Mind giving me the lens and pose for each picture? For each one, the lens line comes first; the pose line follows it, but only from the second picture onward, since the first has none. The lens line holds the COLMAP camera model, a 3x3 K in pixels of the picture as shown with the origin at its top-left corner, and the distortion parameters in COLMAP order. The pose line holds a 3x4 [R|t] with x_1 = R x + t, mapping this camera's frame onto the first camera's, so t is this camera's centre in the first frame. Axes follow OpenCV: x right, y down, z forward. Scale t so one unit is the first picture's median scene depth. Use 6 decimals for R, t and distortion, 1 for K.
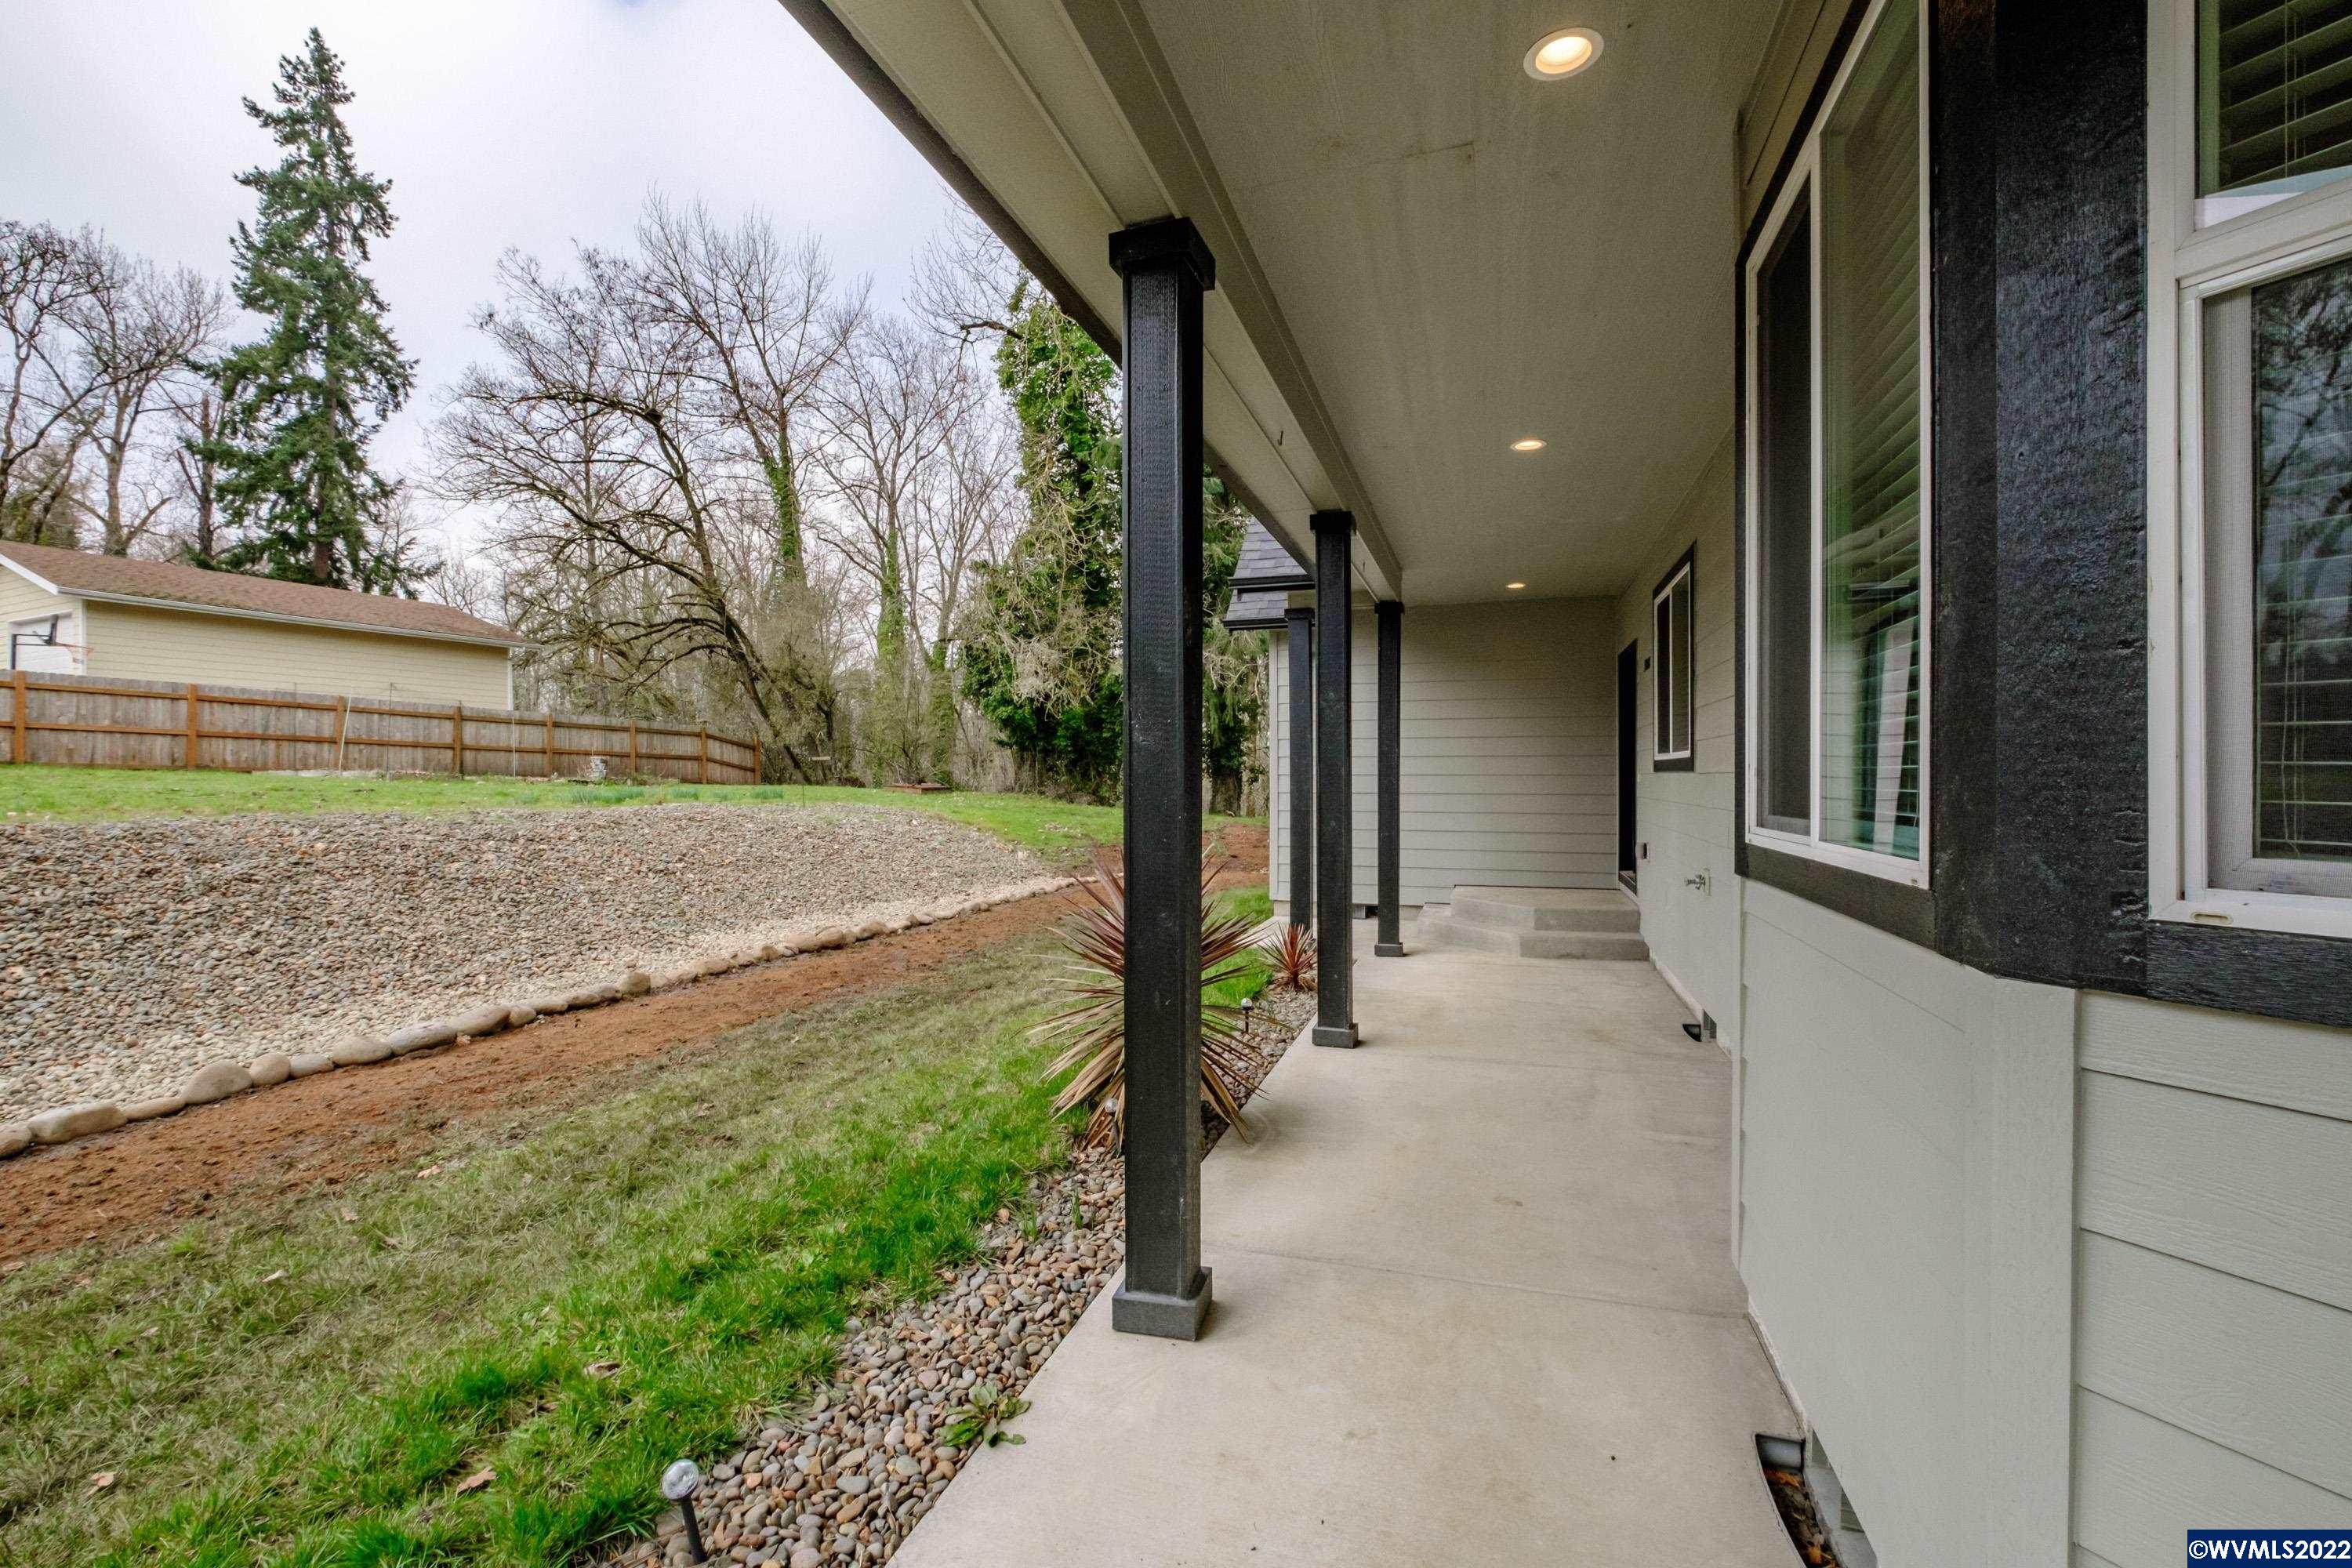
lens RADIAL K [[1025.2, 0, 1170.8], [0, 1025.2, 783.4], [0, 0, 1]] dist [-0.004344, -0.000679]
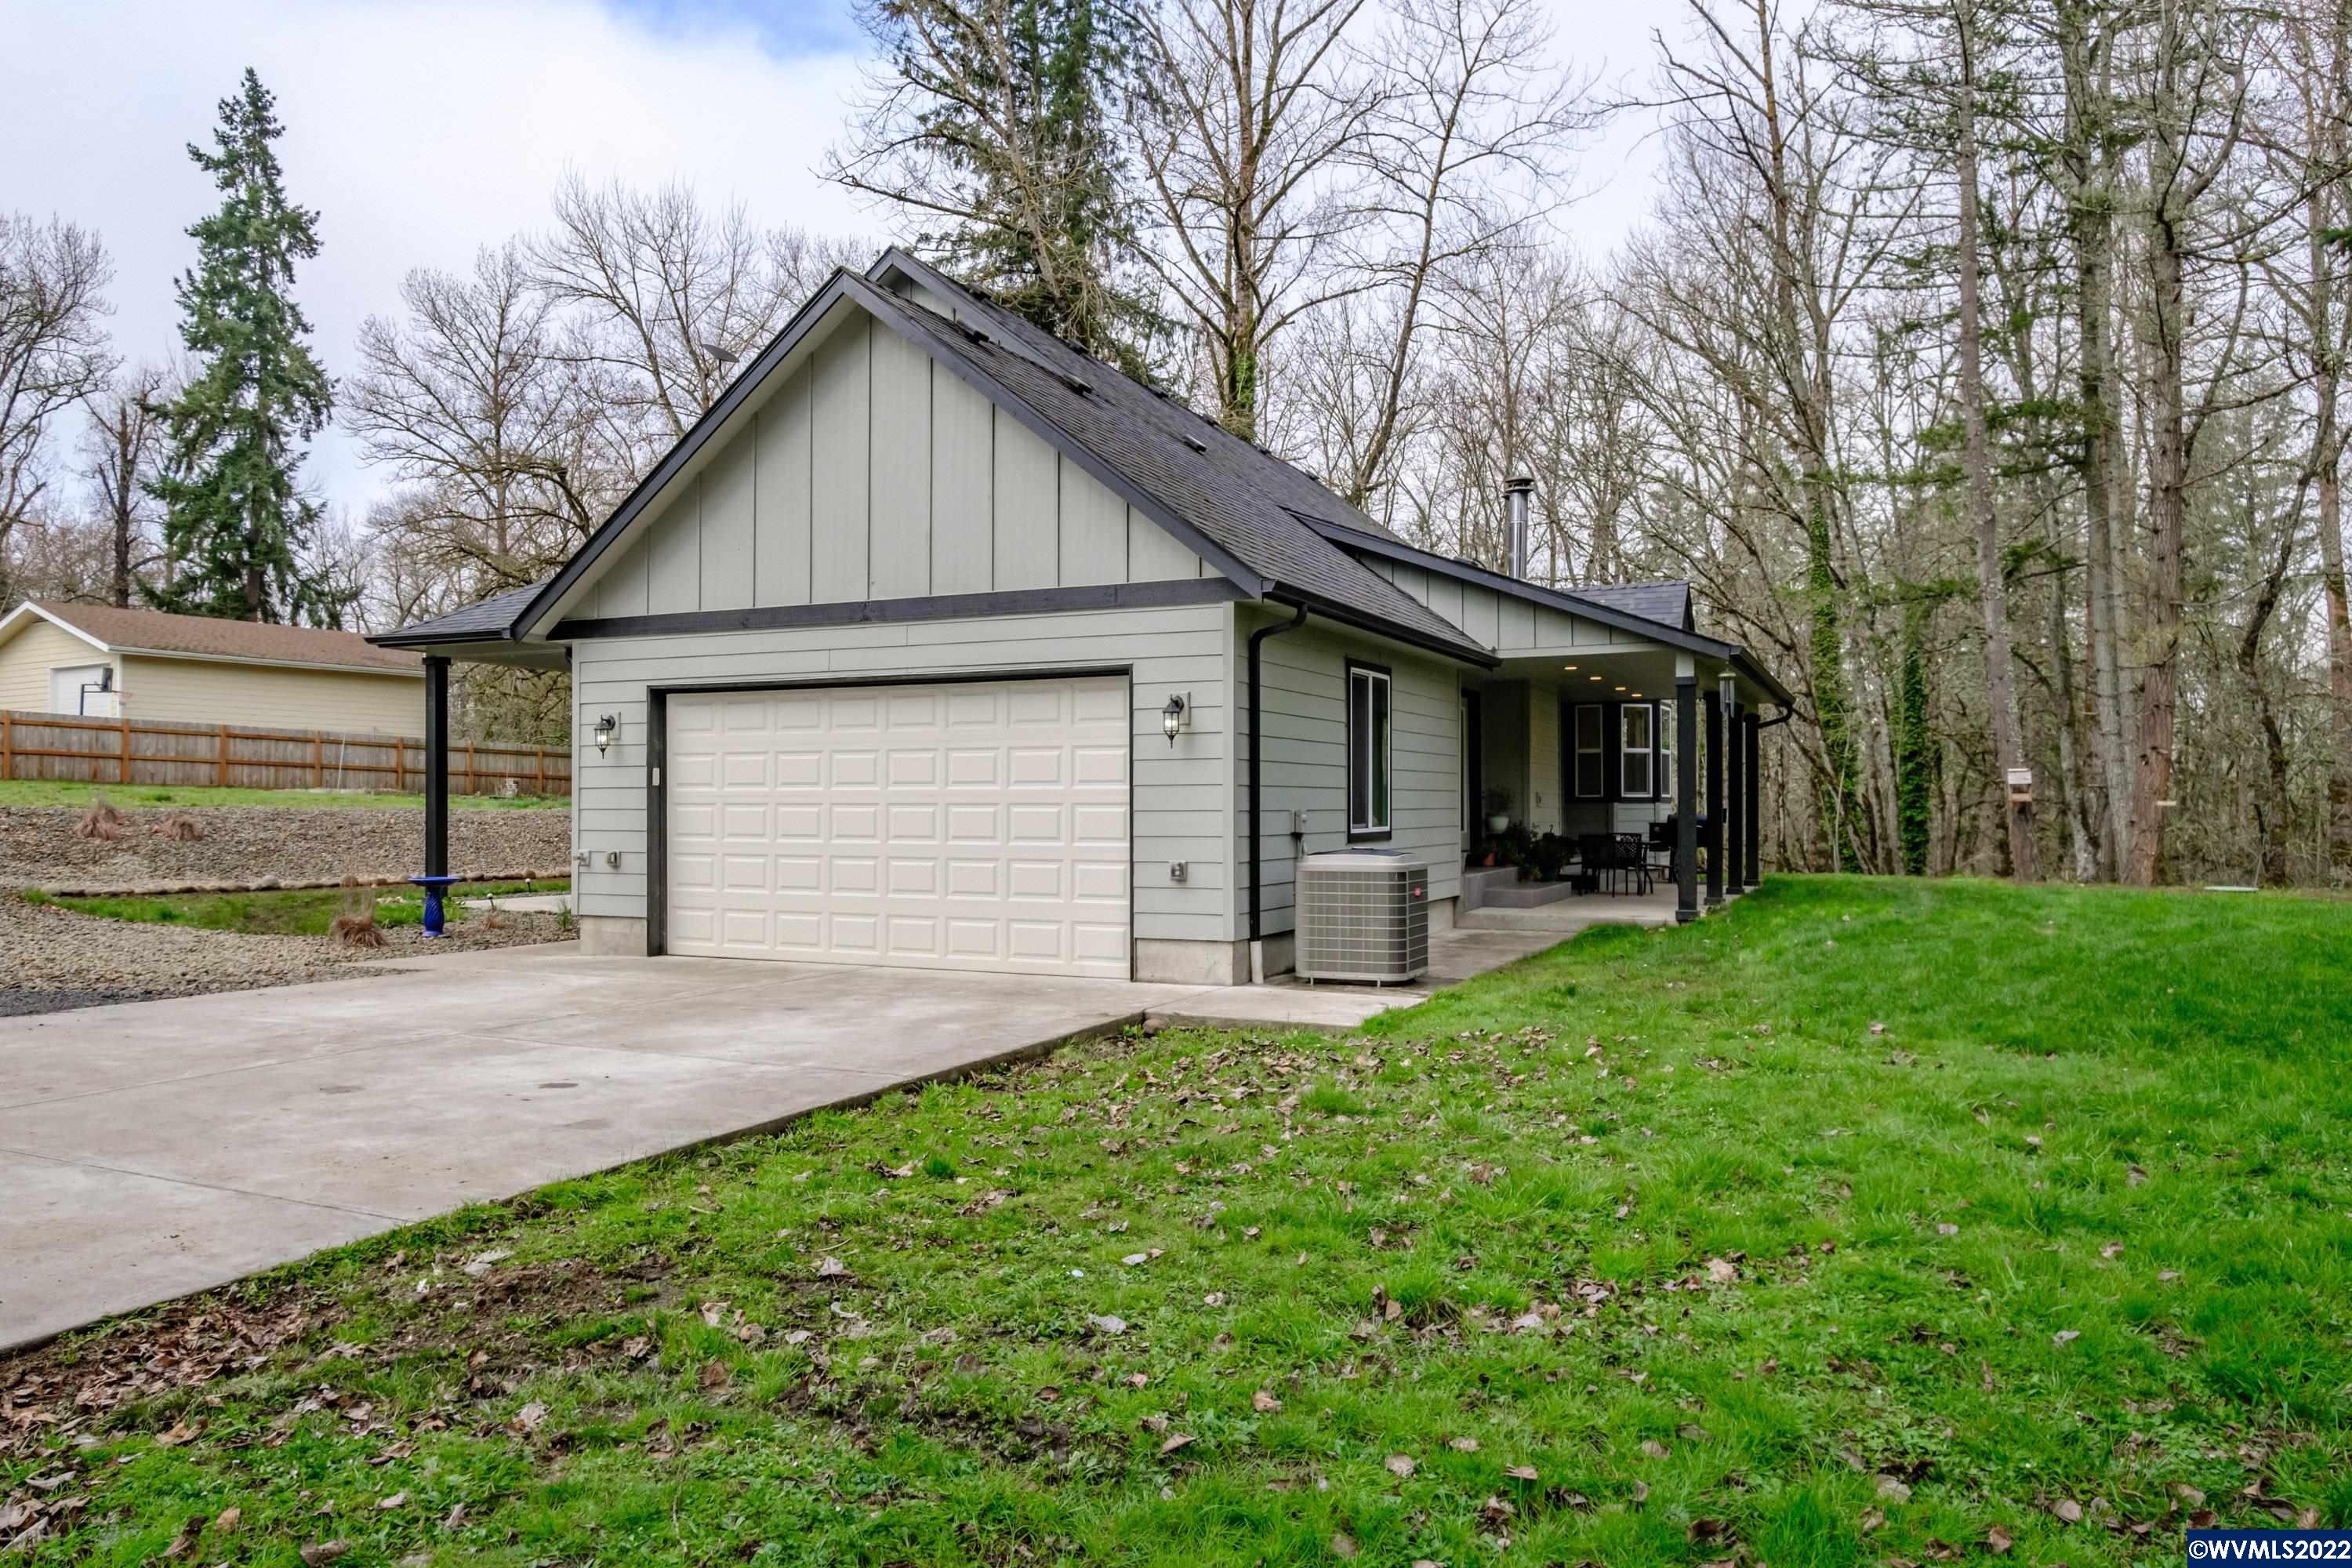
lens RADIAL K [[1611.6, 0, 1178.7], [0, 1611.6, 785.9], [0, 0, 1]] dist [0.008414, 0.002109]
pose [[0.993647, -0.000018, -0.112545, 0.273094], [-0.002192, 0.999807, -0.019516, 0.011378], [0.112523, 0.019638, 0.993455, -0.501731]]
